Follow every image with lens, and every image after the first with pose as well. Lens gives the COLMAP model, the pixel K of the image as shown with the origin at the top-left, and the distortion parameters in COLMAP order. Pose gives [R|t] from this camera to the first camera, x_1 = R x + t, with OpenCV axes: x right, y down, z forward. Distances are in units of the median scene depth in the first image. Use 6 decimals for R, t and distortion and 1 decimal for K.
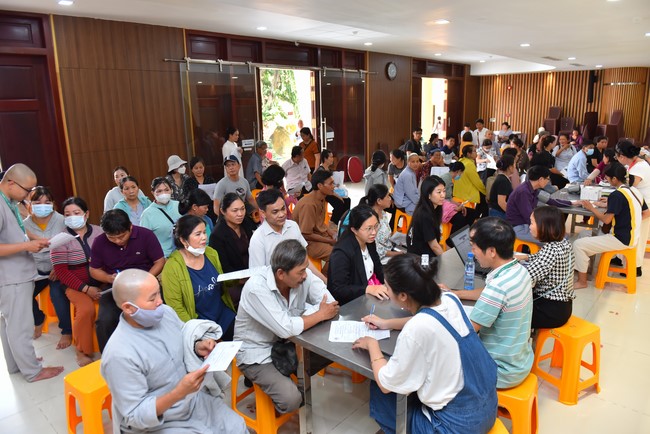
lens RADIAL K [[443.7, 0, 324.9], [0, 443.7, 204.0], [0, 0, 1]] dist [-0.006488, -0.006365]
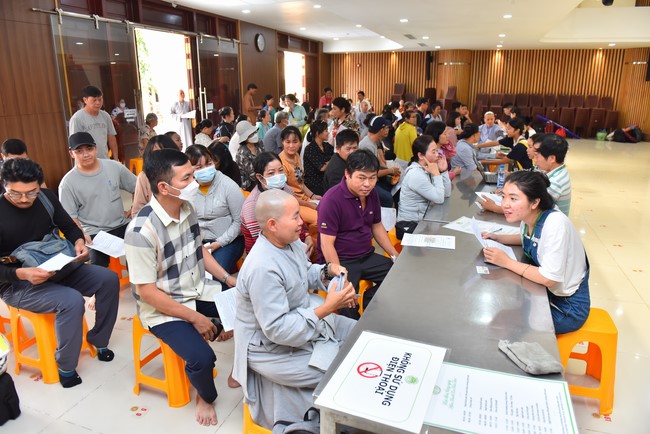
lens RADIAL K [[449.4, 0, 325.0], [0, 449.4, 217.0], [0, 0, 1]] dist [0.002962, -0.004476]
pose [[0.922891, -0.088599, 0.374730, -0.136808], [0.064470, 0.994985, 0.076470, 0.022981], [-0.379626, -0.046415, 0.923975, -0.005722]]
